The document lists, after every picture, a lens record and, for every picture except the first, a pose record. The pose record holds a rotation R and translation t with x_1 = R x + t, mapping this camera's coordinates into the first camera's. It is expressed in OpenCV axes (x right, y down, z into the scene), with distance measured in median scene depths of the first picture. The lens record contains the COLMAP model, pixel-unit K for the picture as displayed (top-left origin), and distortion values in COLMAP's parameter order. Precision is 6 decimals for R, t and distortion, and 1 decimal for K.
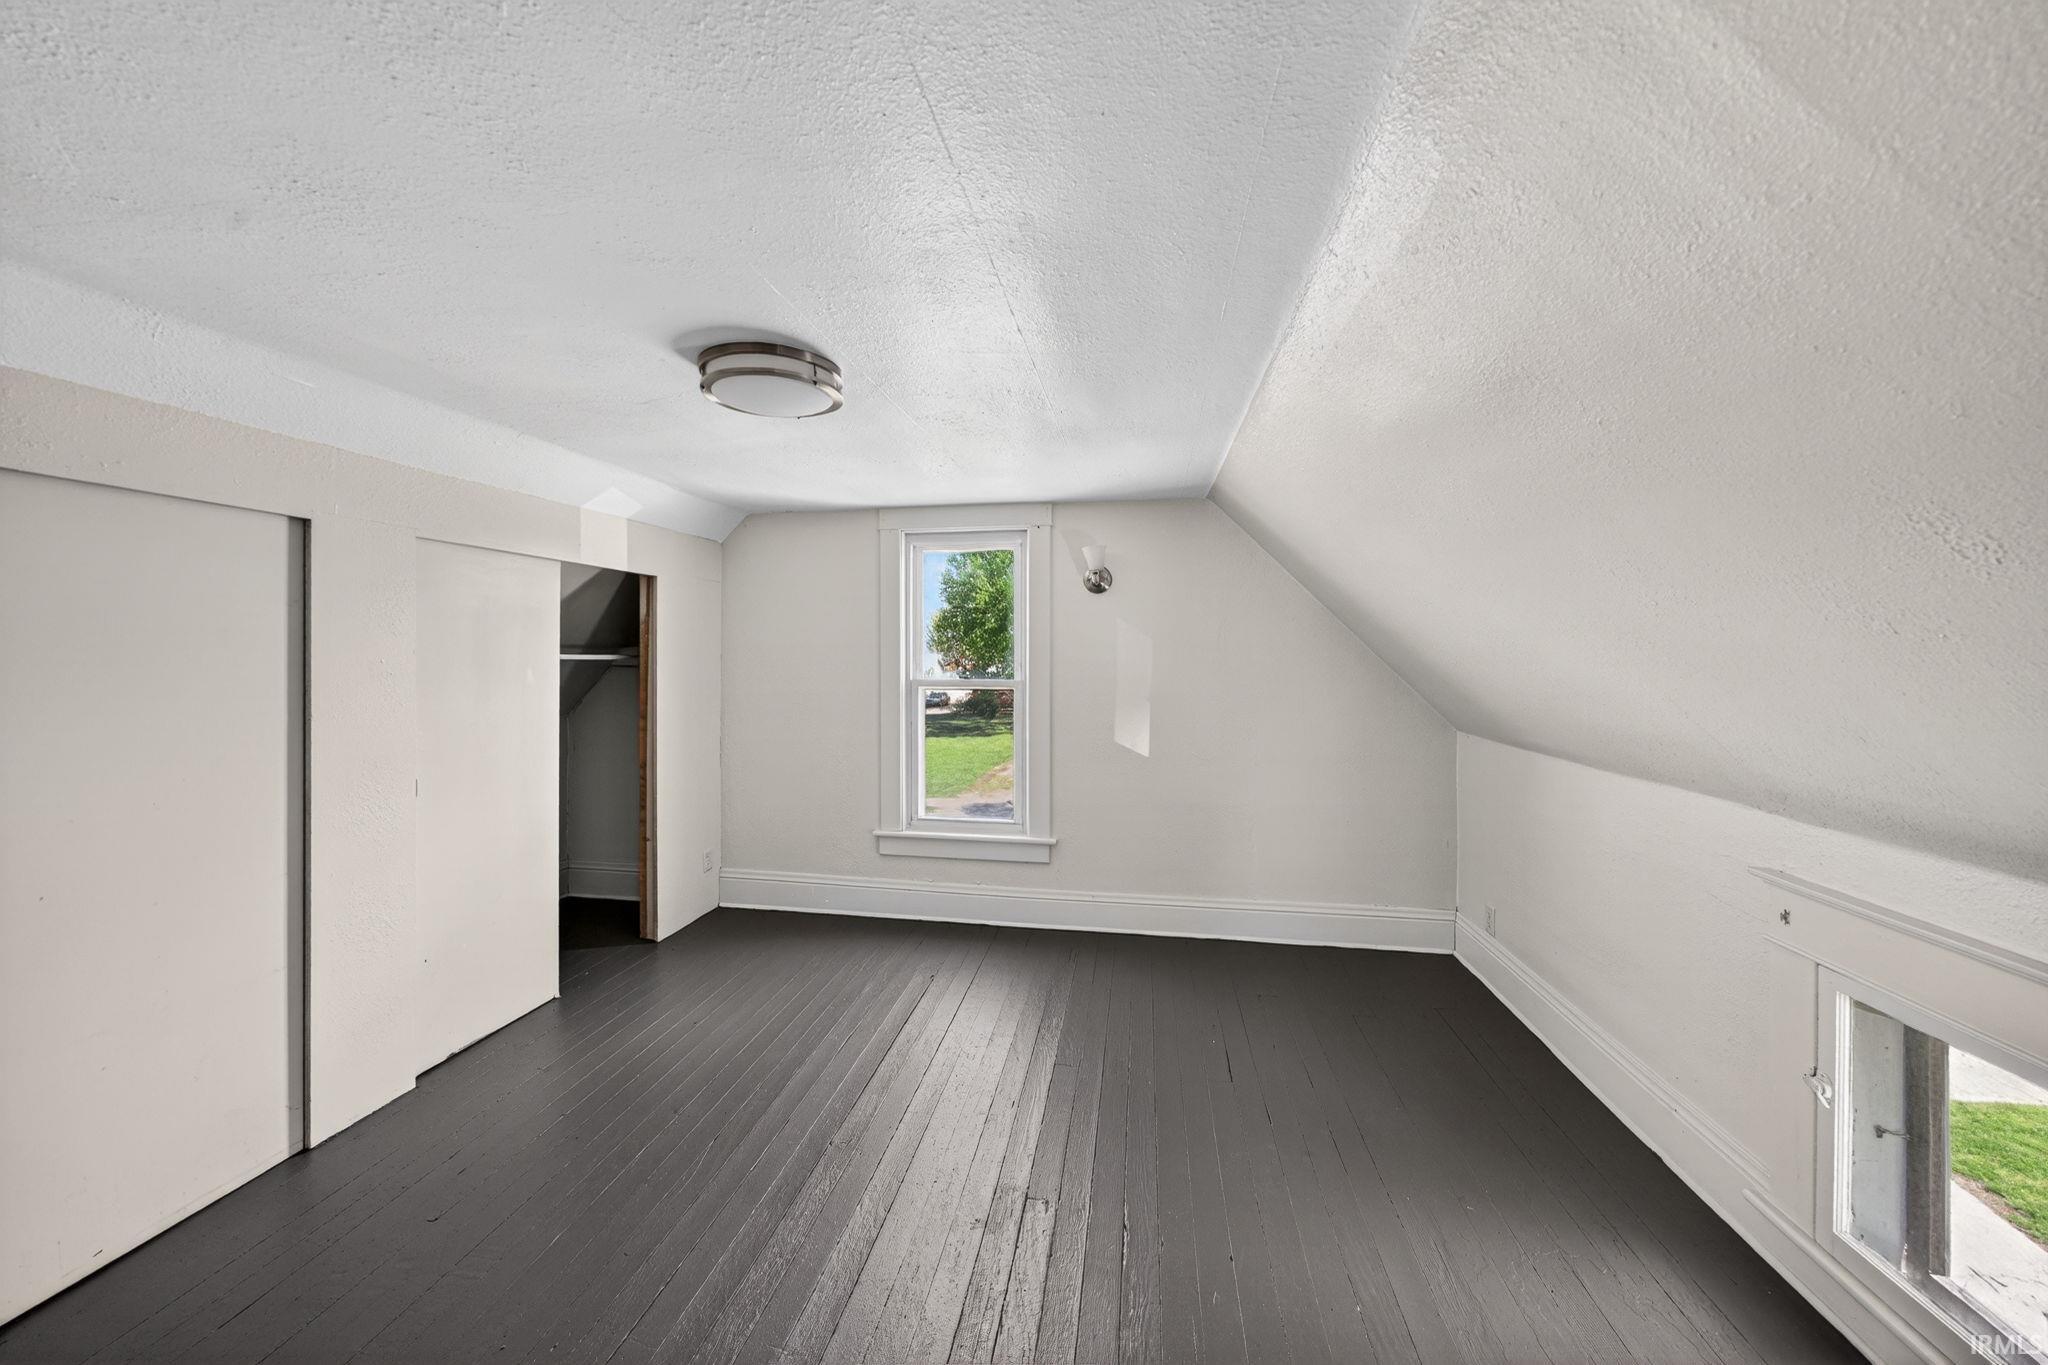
lens RADIAL K [[713.4, 0, 1027.6], [0, 713.4, 655.6], [0, 0, 1]] dist [-0.019174, 0.007468]
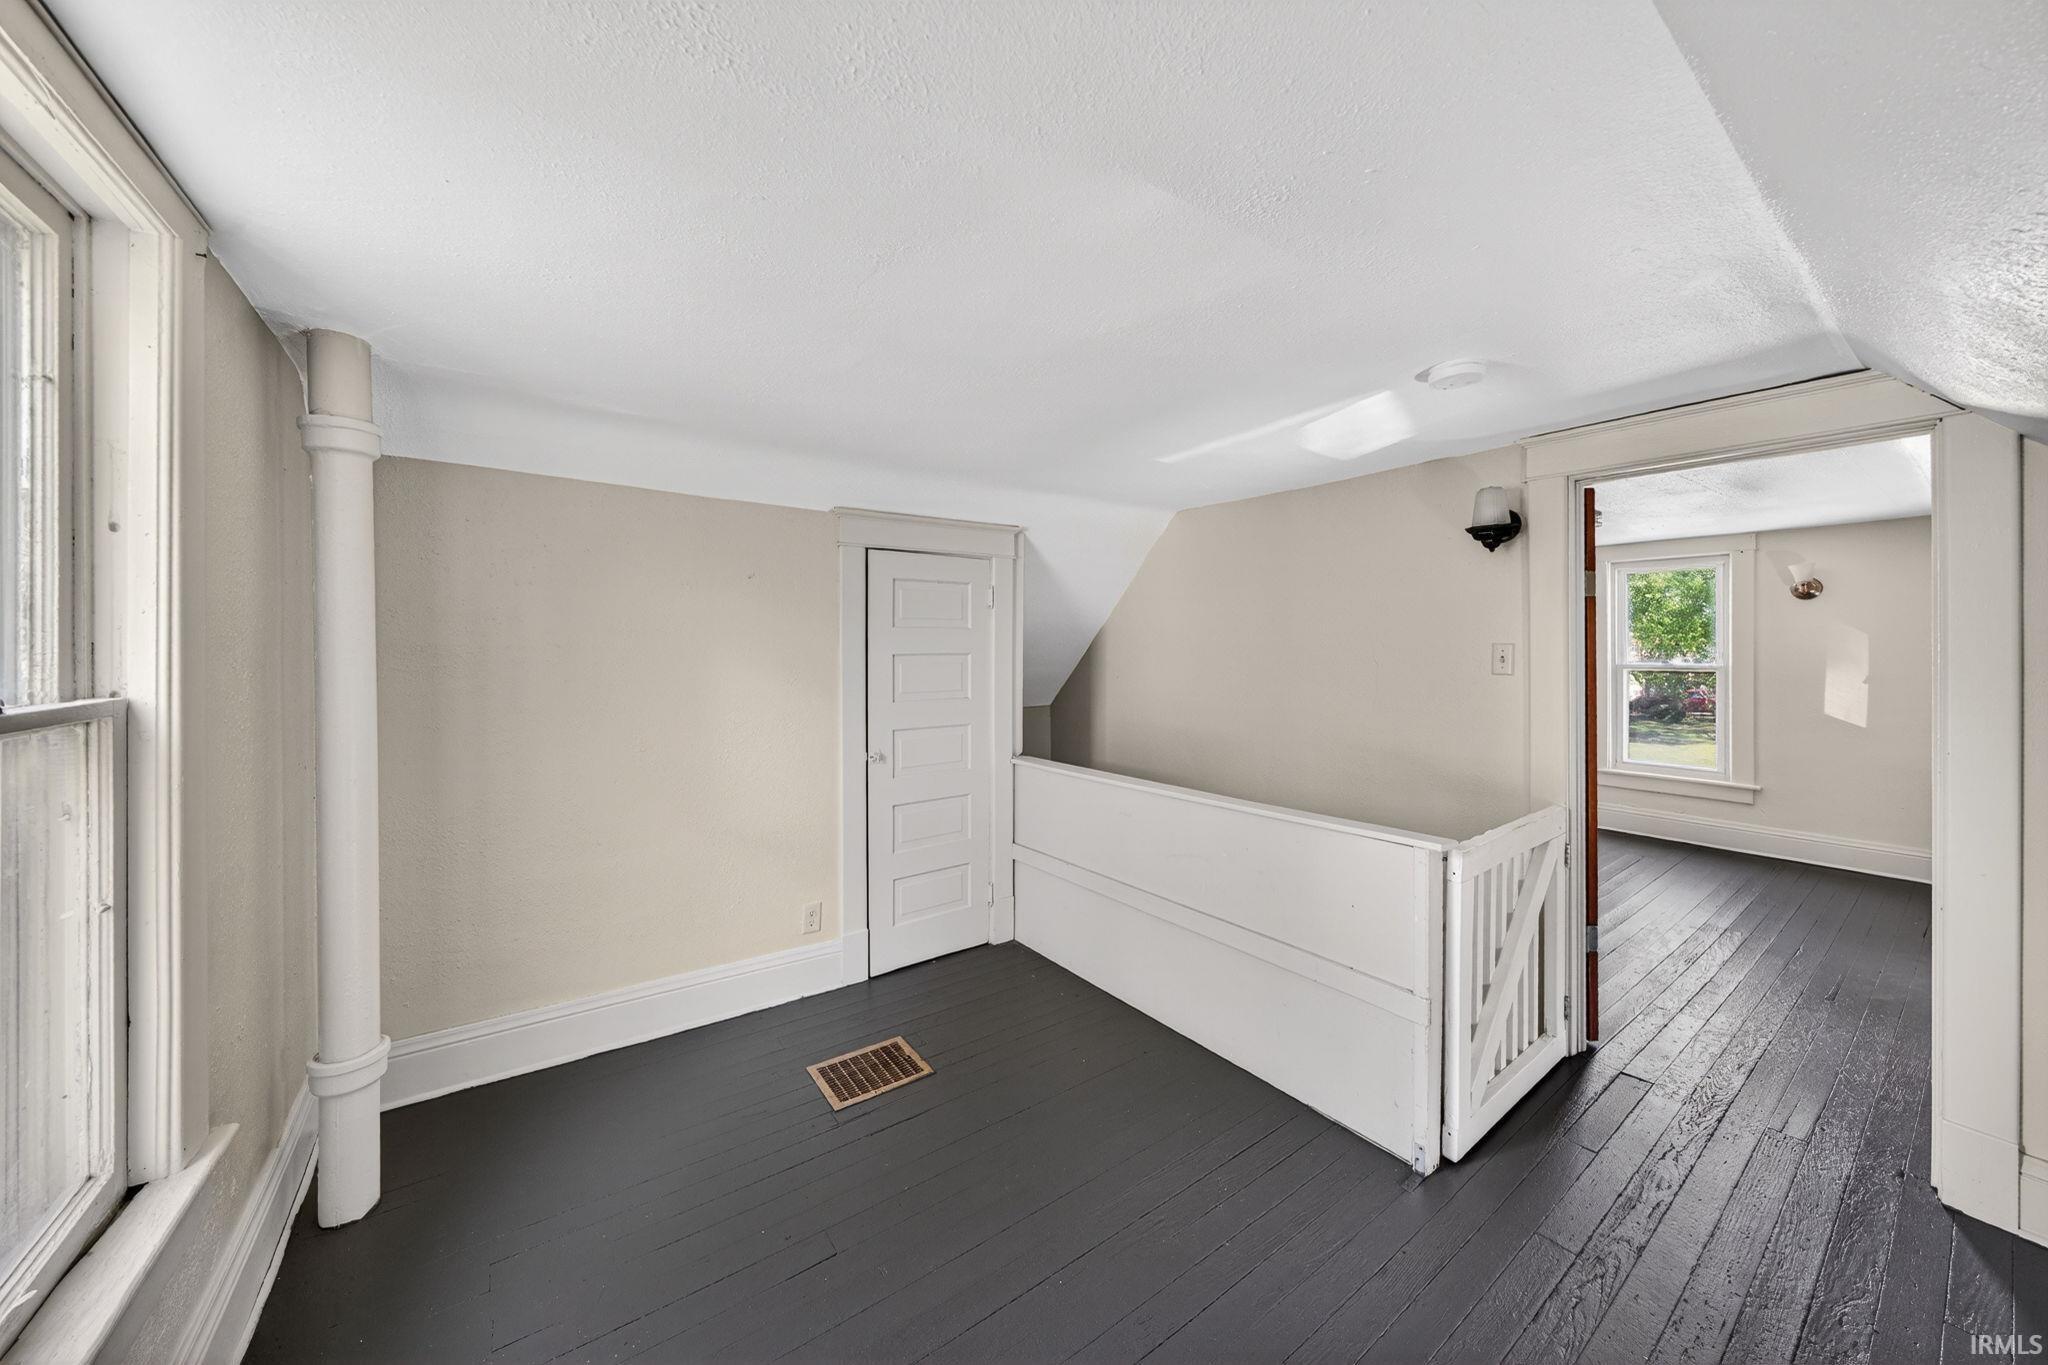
lens RADIAL K [[713.4, 0, 1027.6], [0, 713.4, 655.6], [0, 0, 1]] dist [-0.019174, 0.007468]
pose [[0.702738, 0.000238, -0.711449, 0.014348], [0.009396, 0.999910, 0.009615, -0.010110], [0.711387, -0.013442, 0.702672, -0.880595]]
